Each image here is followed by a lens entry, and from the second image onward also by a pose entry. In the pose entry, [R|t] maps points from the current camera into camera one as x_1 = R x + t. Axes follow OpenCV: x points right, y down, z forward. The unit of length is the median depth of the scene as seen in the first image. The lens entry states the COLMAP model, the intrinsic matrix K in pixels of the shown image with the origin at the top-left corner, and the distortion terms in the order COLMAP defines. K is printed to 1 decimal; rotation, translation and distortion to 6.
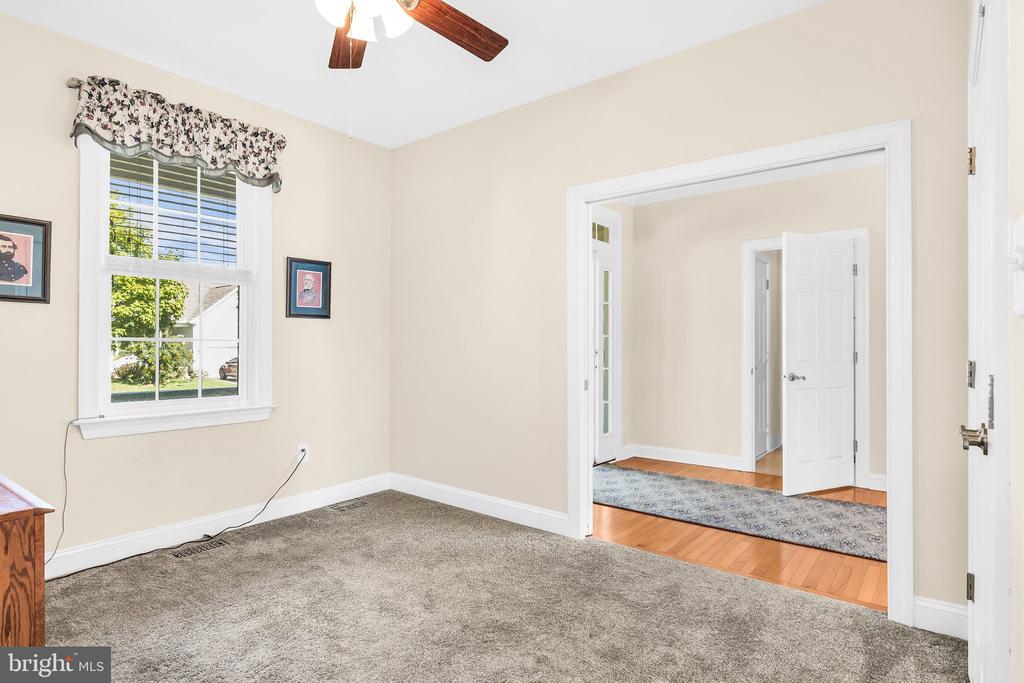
lens RADIAL K [[542.5, 0, 512.0], [0, 542.5, 341.5], [0, 0, 1]] dist [-0.000757, -0.000234]
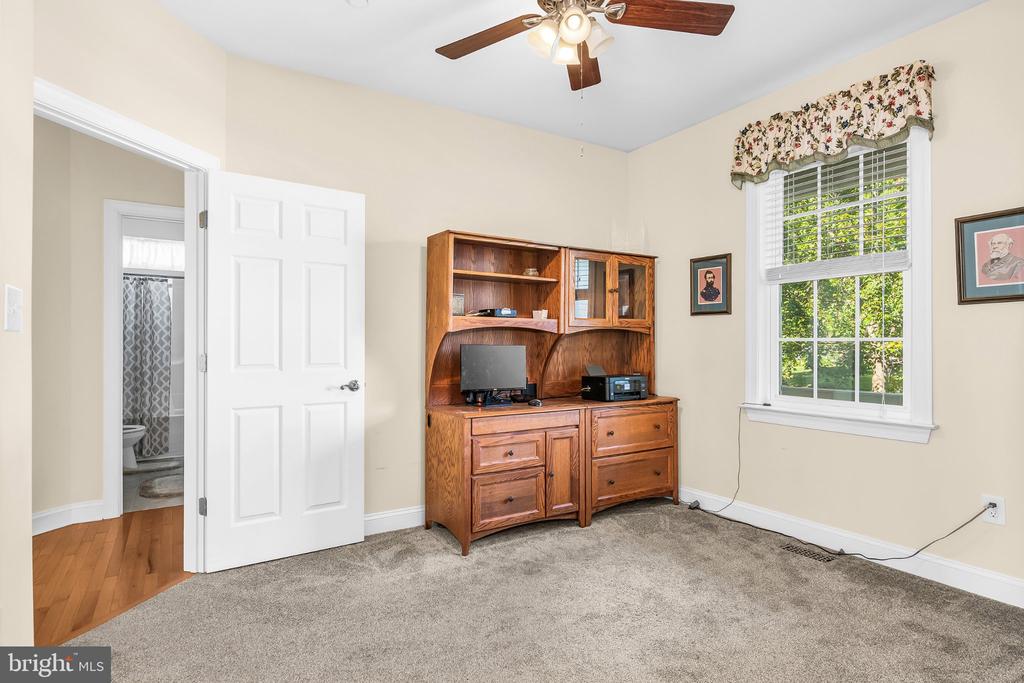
lens RADIAL K [[542.5, 0, 512.0], [0, 542.5, 341.5], [0, 0, 1]] dist [-0.000757, -0.000234]
pose [[-0.342771, -0.006759, -0.939395, 0.520790], [0.007501, 0.999923, -0.009932, 0.006599], [0.939389, -0.010450, -0.342693, 0.826294]]
